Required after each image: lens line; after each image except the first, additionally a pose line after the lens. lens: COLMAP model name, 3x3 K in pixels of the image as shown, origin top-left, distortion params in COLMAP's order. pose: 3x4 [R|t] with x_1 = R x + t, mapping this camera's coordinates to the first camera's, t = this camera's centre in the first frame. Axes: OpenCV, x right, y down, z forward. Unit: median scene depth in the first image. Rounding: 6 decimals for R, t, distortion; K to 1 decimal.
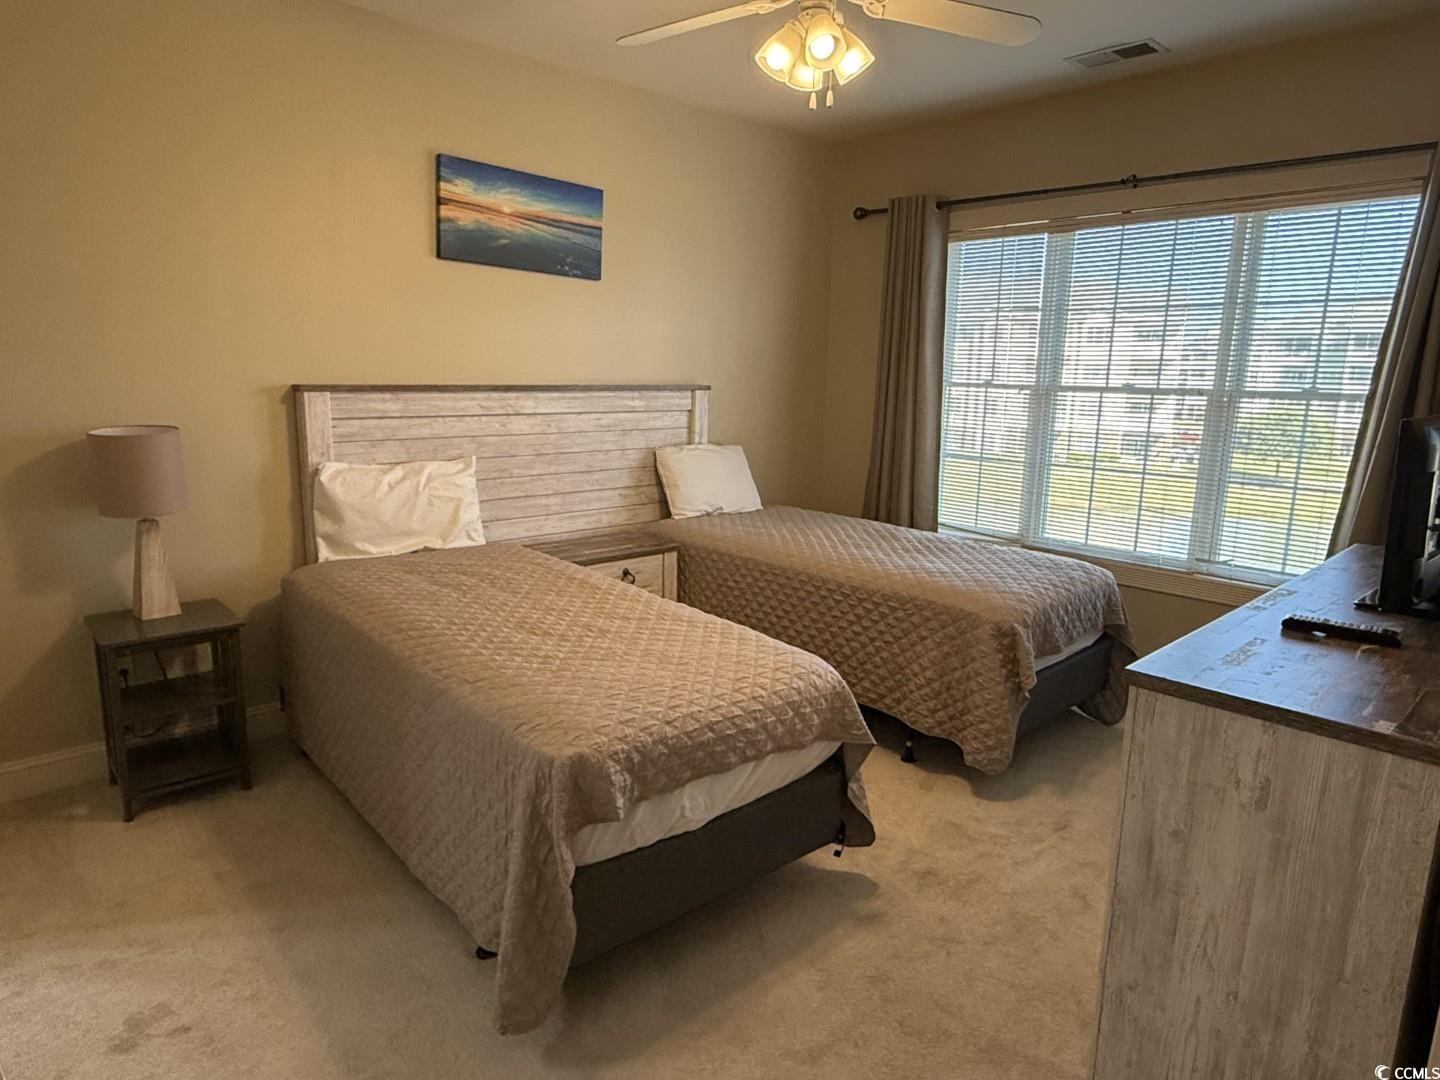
lens RADIAL K [[877.3, 0, 708.6], [0, 877.3, 535.5], [0, 0, 1]] dist [0.000486, 0.000460]
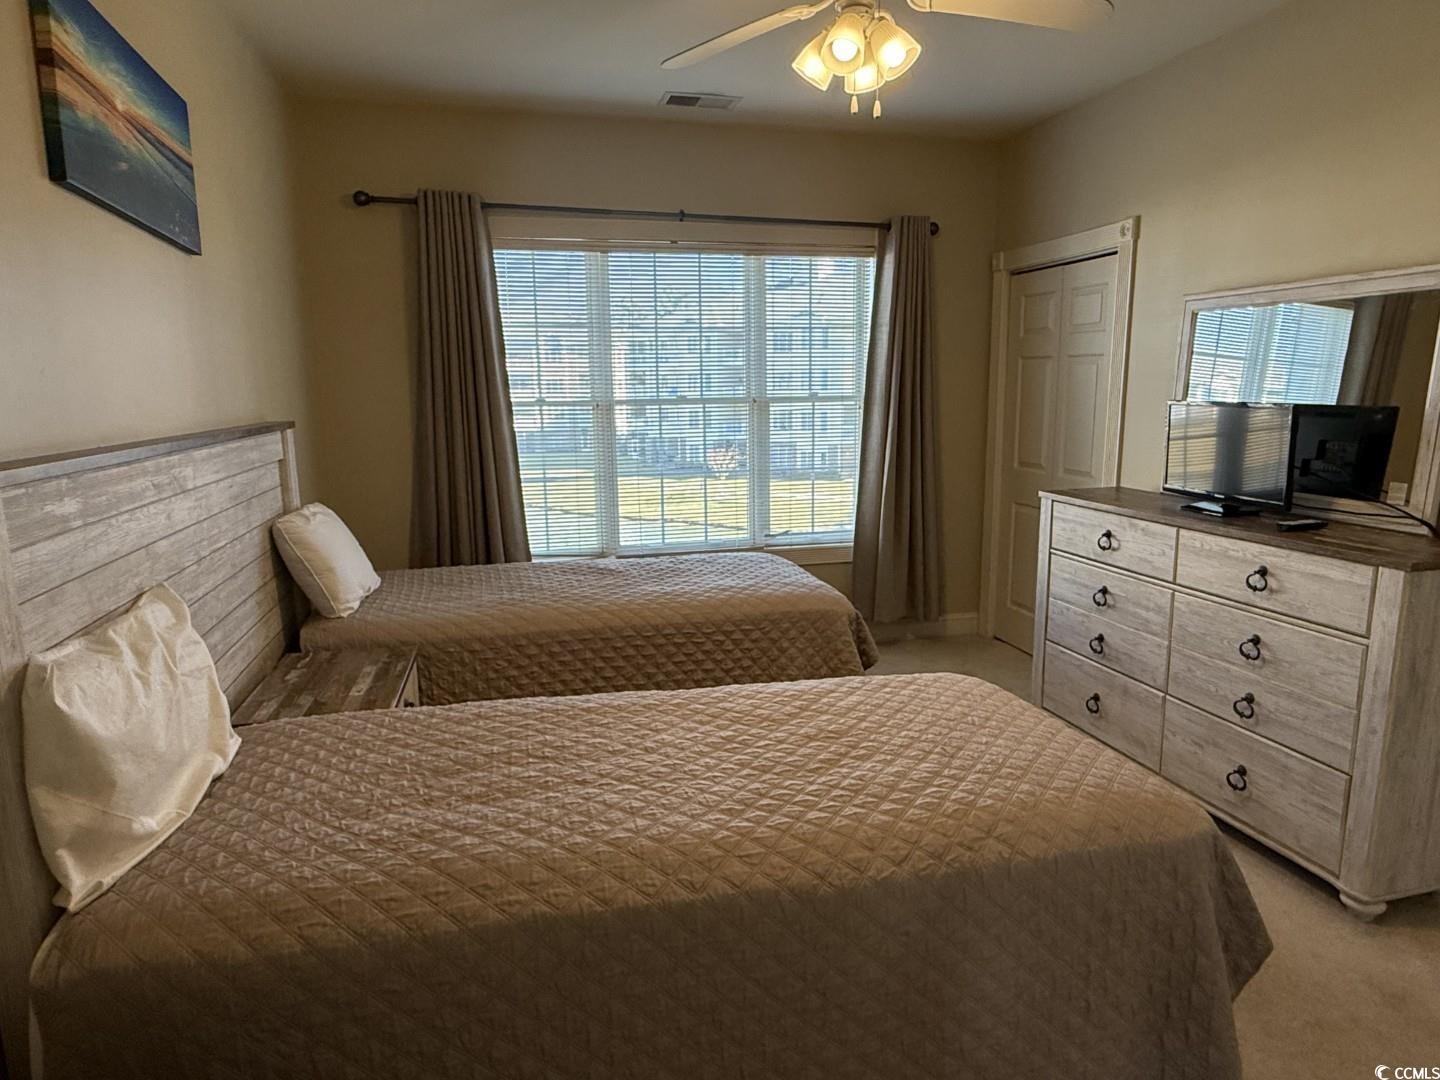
lens RADIAL K [[877.3, 0, 716.0], [0, 877.3, 535.2], [0, 0, 1]] dist [0.000486, 0.000460]
pose [[0.474204, -0.174937, 0.862860, -0.531101], [0.187834, 0.977599, 0.094971, -0.102053], [-0.860145, 0.117039, 0.496440, 0.450415]]
